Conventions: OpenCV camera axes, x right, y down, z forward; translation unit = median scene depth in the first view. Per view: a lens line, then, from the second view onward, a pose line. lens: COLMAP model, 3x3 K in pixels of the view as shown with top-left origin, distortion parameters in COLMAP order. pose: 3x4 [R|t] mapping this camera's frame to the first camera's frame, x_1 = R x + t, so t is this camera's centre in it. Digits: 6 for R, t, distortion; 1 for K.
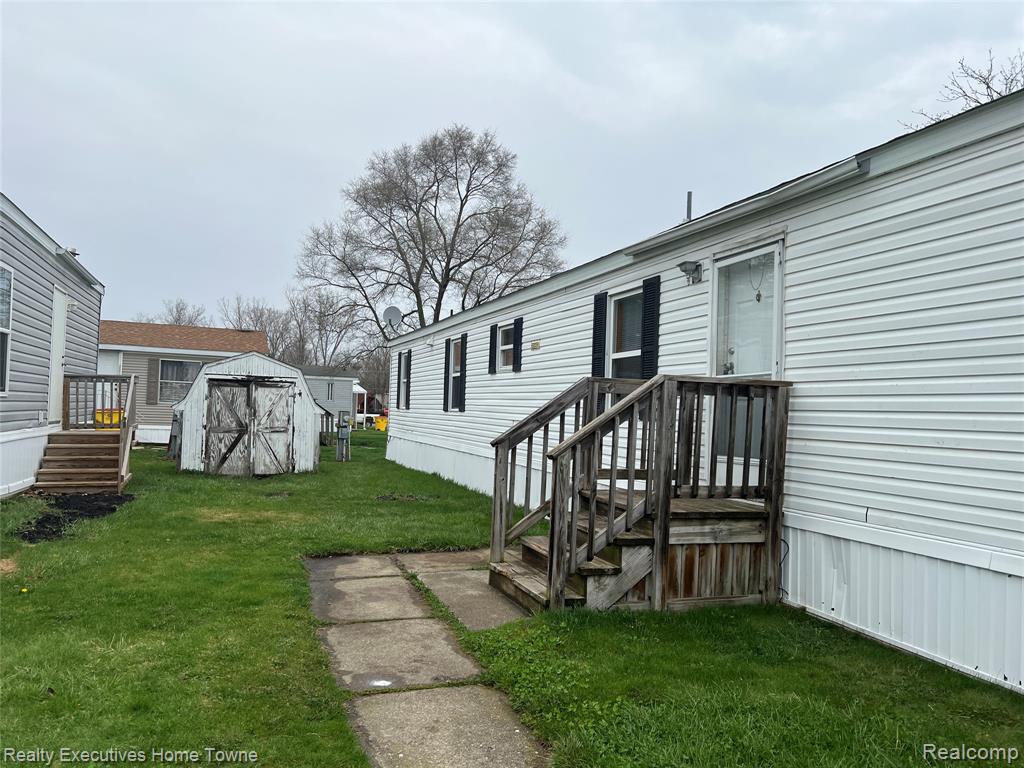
lens RADIAL K [[765.2, 0, 505.1], [0, 765.2, 381.3], [0, 0, 1]] dist [0.057749, -0.061712]
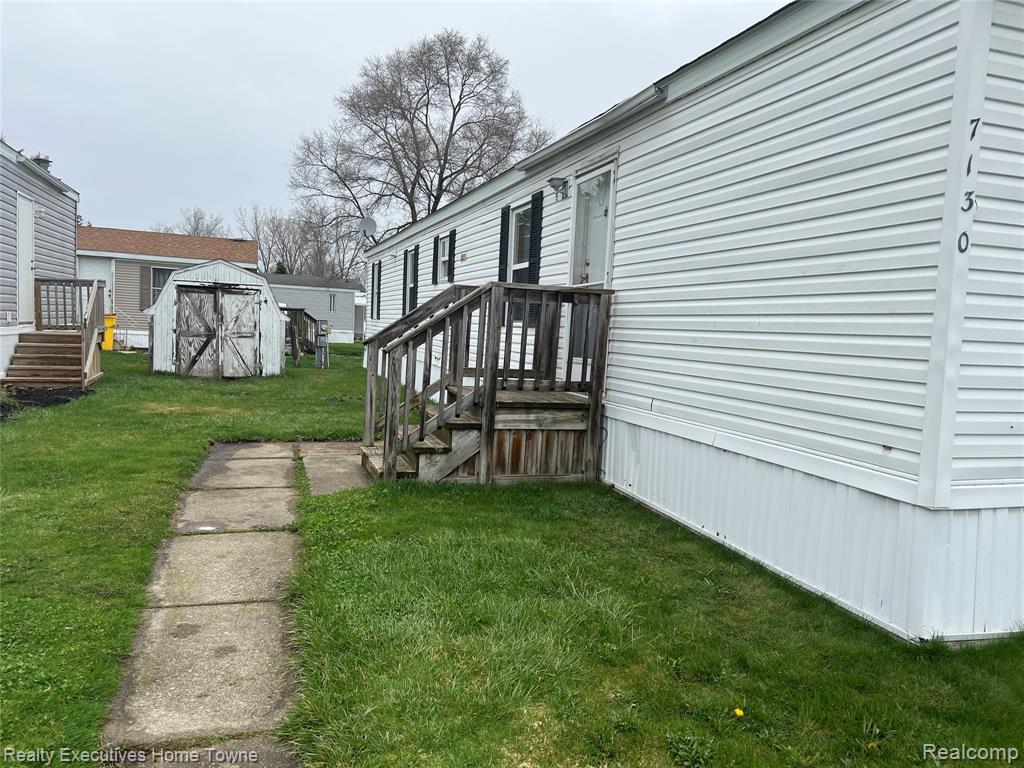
lens RADIAL K [[765.2, 0, 514.3], [0, 765.2, 385.4], [0, 0, 1]] dist [0.057749, -0.061712]
pose [[0.999696, 0.016490, -0.018329, 0.182953], [-0.014278, 0.993275, 0.114891, 0.009504], [0.020100, -0.114595, 0.993209, -0.095977]]
